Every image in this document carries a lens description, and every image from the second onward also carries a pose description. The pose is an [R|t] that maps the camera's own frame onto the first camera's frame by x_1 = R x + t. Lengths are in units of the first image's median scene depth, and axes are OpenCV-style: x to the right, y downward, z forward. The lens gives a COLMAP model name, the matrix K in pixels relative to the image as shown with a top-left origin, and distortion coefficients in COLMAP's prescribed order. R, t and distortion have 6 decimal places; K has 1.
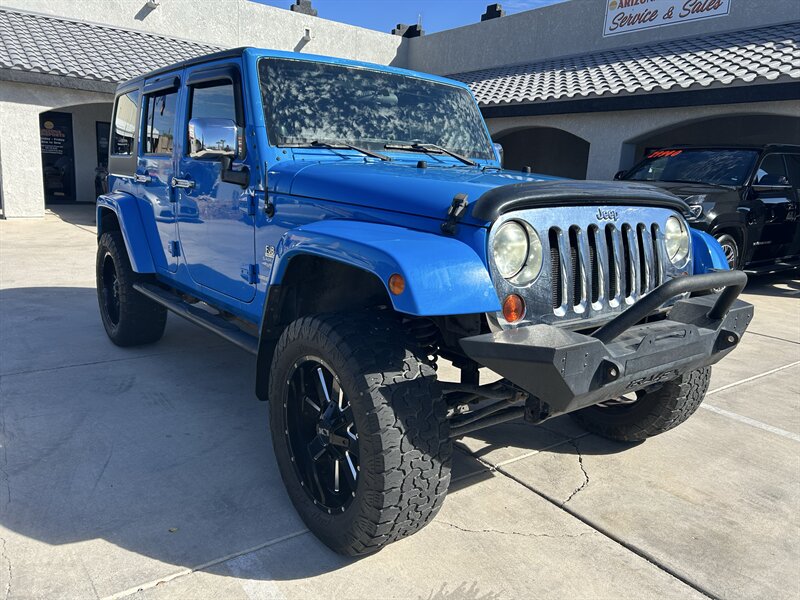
lens RADIAL K [[607.3, 0, 399.2], [0, 607.3, 303.4], [0, 0, 1]] dist [0.051433, -0.051213]
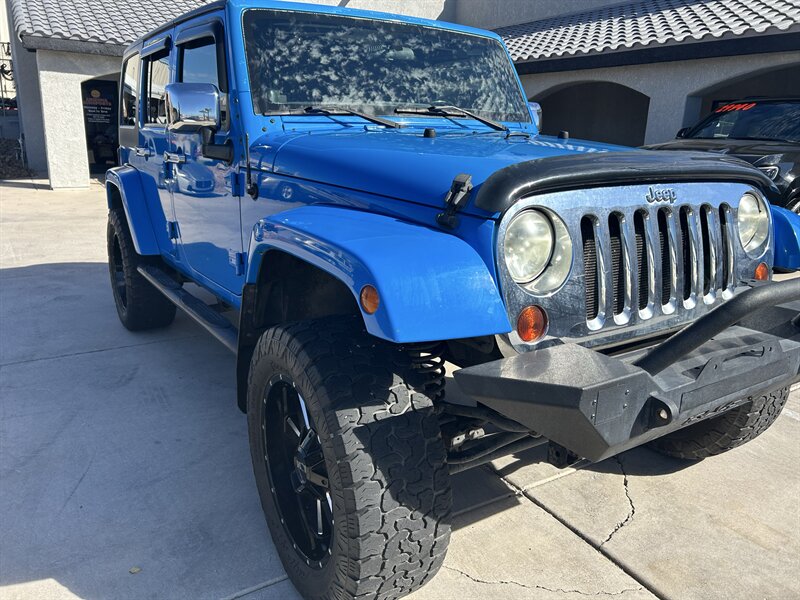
lens RADIAL K [[607.3, 0, 401.1], [0, 607.3, 295.3], [0, 0, 1]] dist [0.051433, -0.051213]
pose [[0.996598, 0.000193, -0.082422, 0.063075], [0.003789, 0.998833, 0.048157, -0.047550], [0.082335, -0.048305, 0.995433, 0.160851]]
